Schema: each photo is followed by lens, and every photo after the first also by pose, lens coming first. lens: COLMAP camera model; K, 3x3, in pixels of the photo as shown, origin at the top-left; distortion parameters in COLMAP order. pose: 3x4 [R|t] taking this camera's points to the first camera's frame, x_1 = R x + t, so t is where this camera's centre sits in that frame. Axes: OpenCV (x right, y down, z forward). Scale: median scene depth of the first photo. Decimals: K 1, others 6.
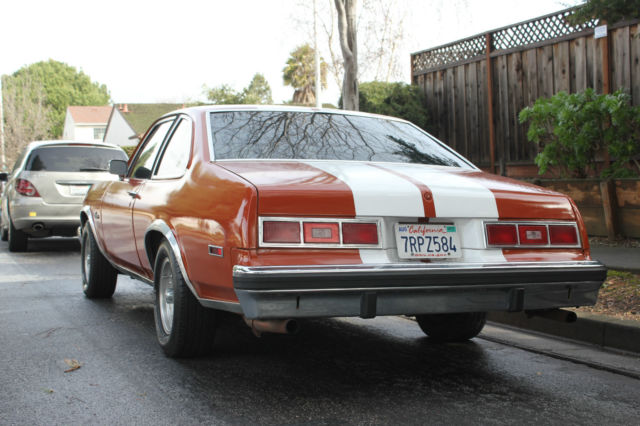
lens RADIAL K [[901.6, 0, 320.2], [0, 901.6, 214.4], [0, 0, 1]] dist [-0.019513, 0.000000]
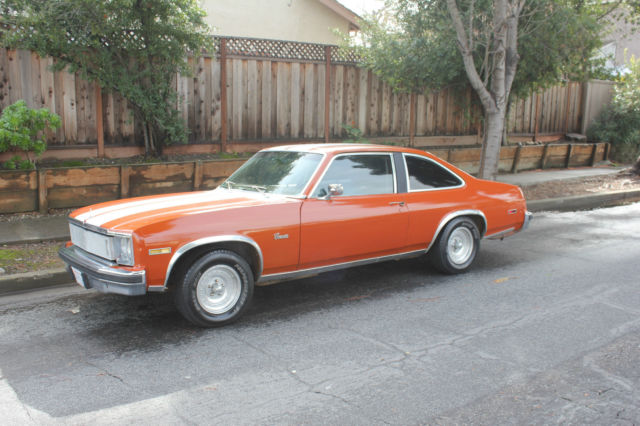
lens RADIAL K [[660.9, 0, 323.2], [0, 660.9, 218.8], [0, 0, 1]] dist [-0.075273, 0.000000]
pose [[-0.251228, -0.146378, 0.956796, -0.591453], [0.032448, 0.986670, 0.159468, -0.085734], [-0.967384, 0.071109, -0.243129, 0.647864]]
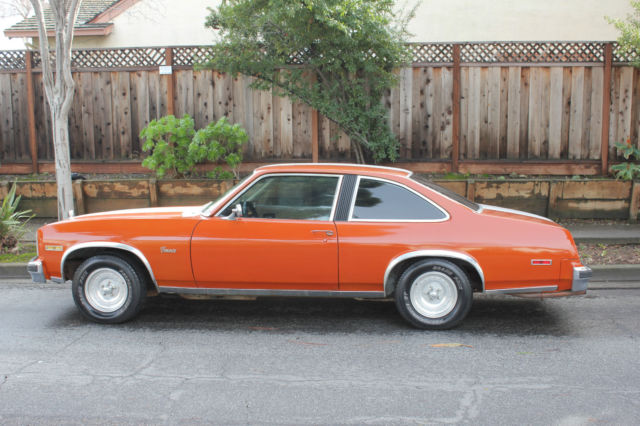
lens RADIAL K [[762.4, 0, 315.7], [0, 762.4, 214.8], [0, 0, 1]] dist [-0.061913, 0.000000]
pose [[0.478932, -0.095200, 0.872674, -0.568295], [0.030378, 0.995304, 0.091905, -0.073097], [-0.877326, -0.017506, 0.479576, 0.205144]]
